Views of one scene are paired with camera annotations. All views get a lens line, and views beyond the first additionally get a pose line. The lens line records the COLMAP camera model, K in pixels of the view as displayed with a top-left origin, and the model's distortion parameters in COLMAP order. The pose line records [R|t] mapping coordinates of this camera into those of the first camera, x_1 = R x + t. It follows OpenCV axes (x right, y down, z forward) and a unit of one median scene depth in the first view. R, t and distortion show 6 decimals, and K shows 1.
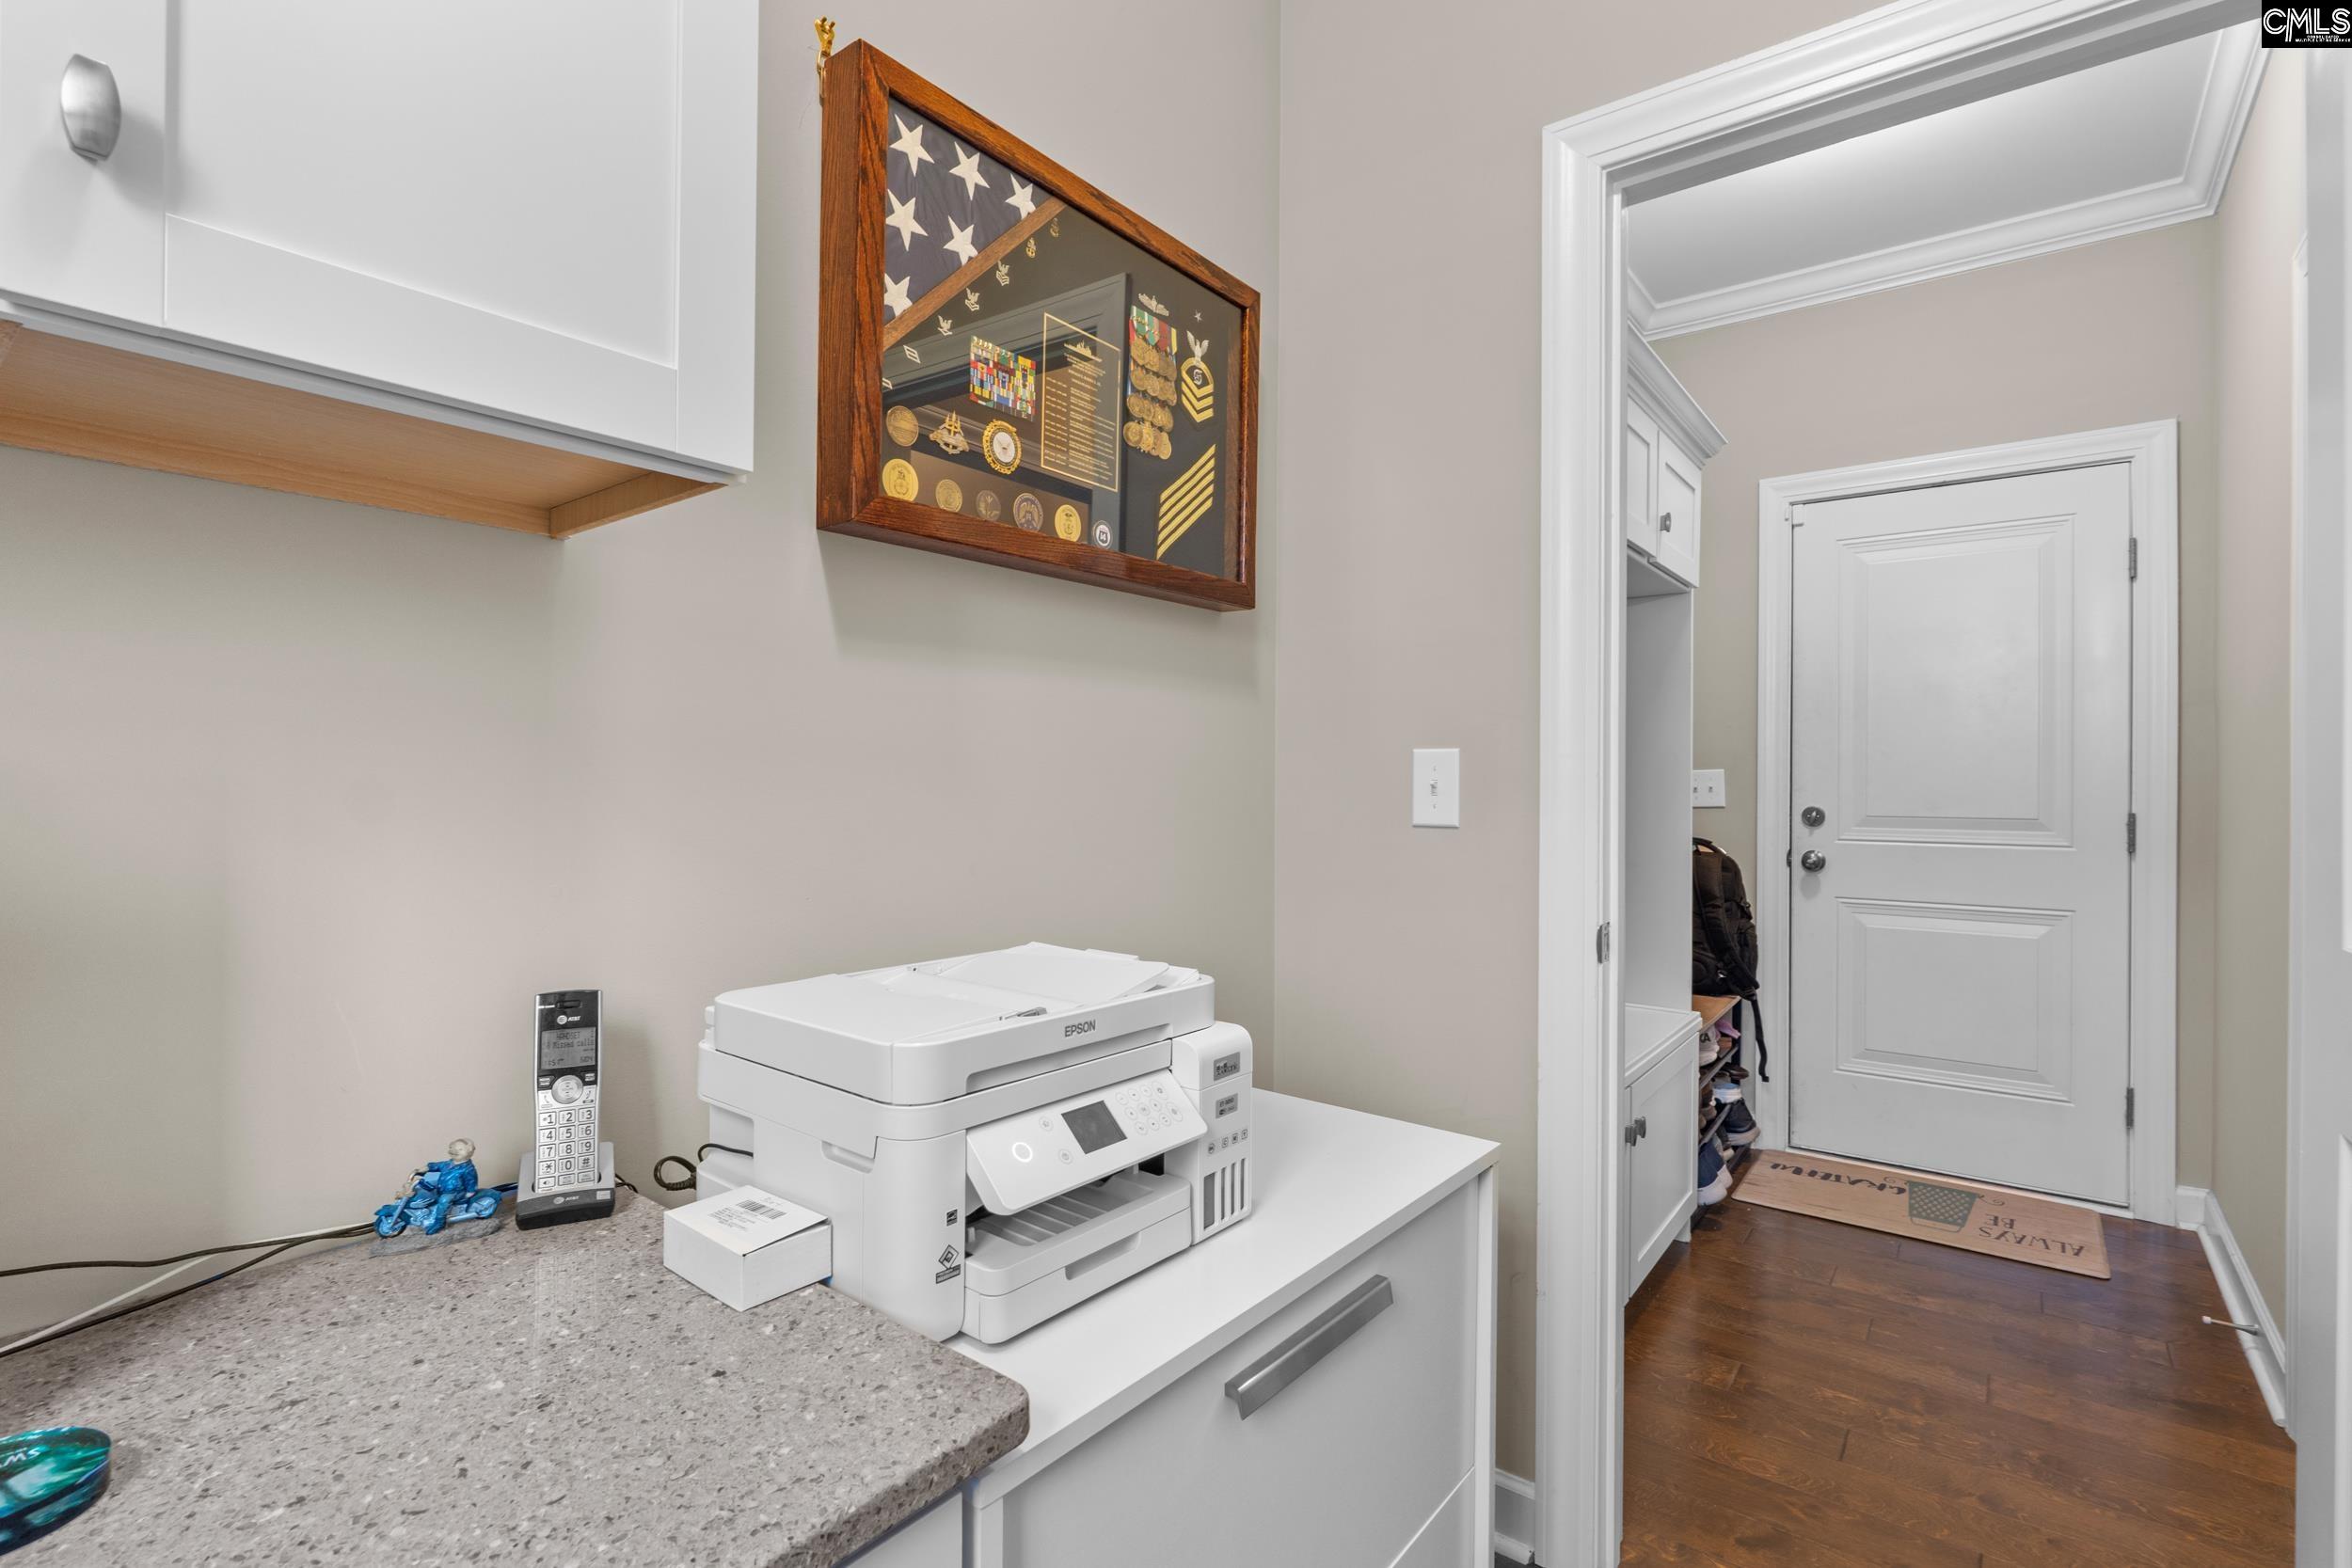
lens RADIAL K [[1091.4, 0, 1165.4], [0, 1091.4, 779.2], [0, 0, 1]] dist [-0.007514, 0.000970]
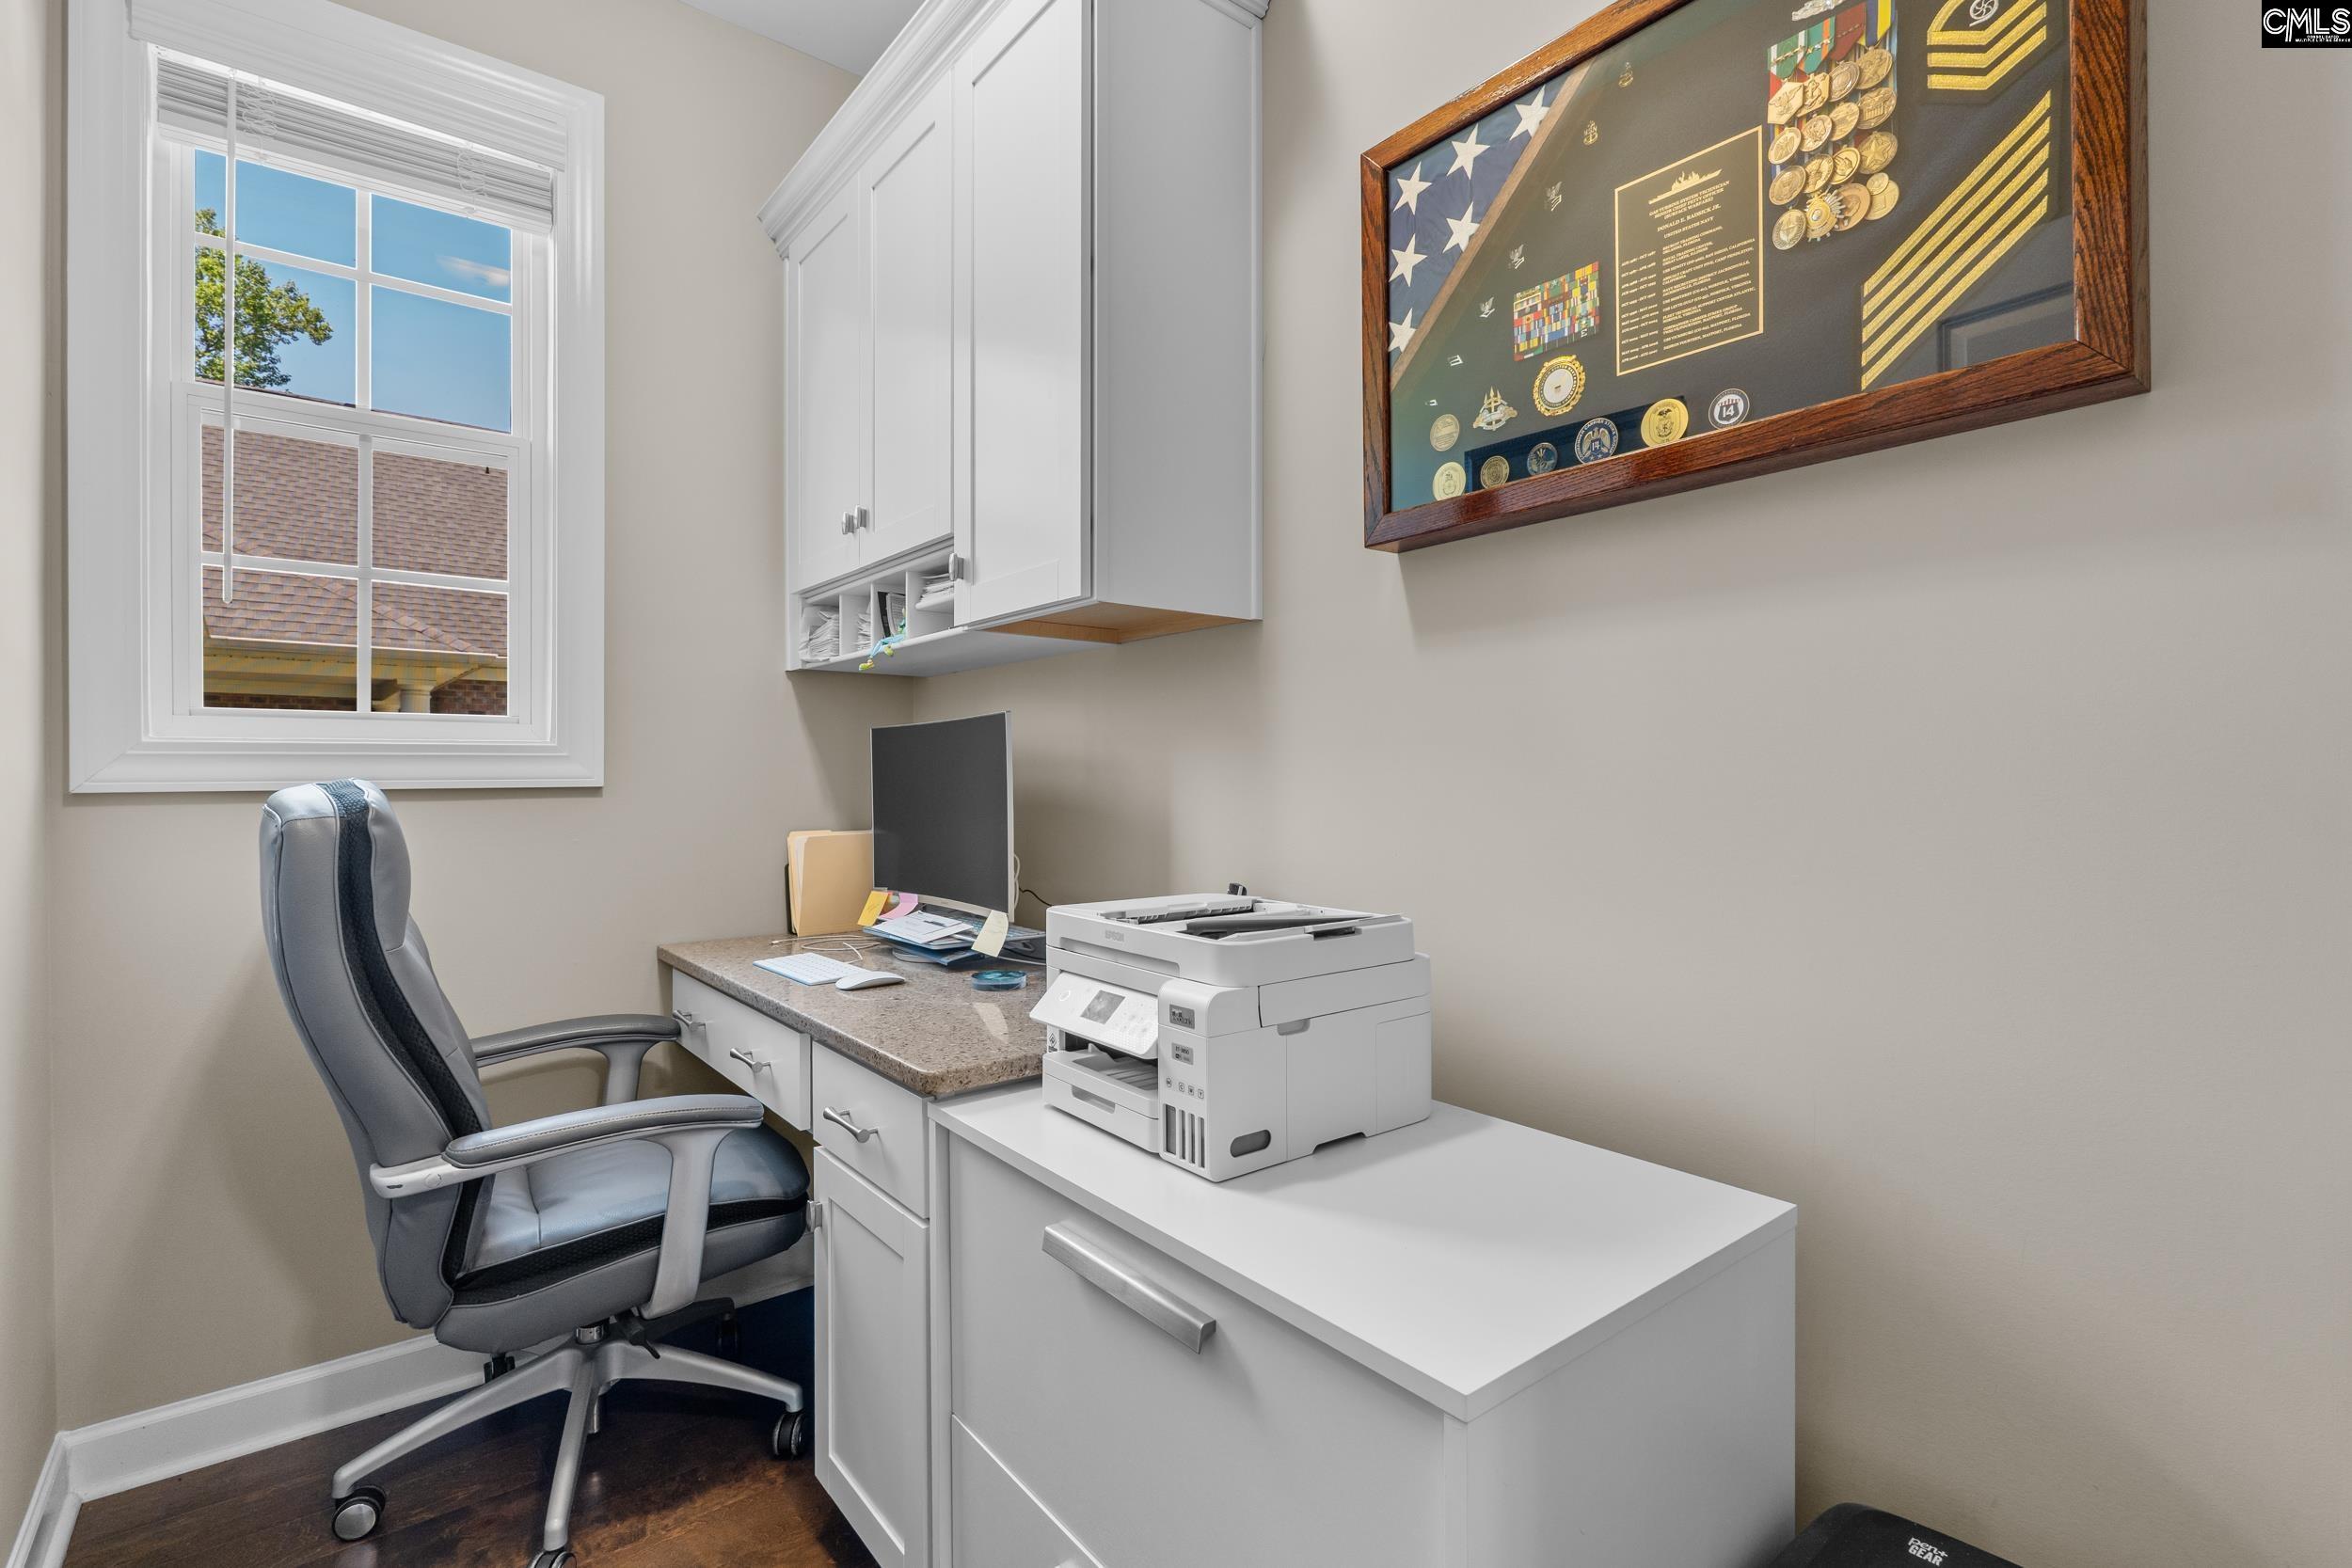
lens RADIAL K [[1091.4, 0, 1167.8], [0, 1091.4, 779.9], [0, 0, 1]] dist [-0.007514, 0.000970]
pose [[-0.238116, -0.006907, -0.971212, 0.819029], [-0.003076, 0.999975, -0.006357, 0.027993], [0.971232, 0.001474, -0.238131, 0.922823]]
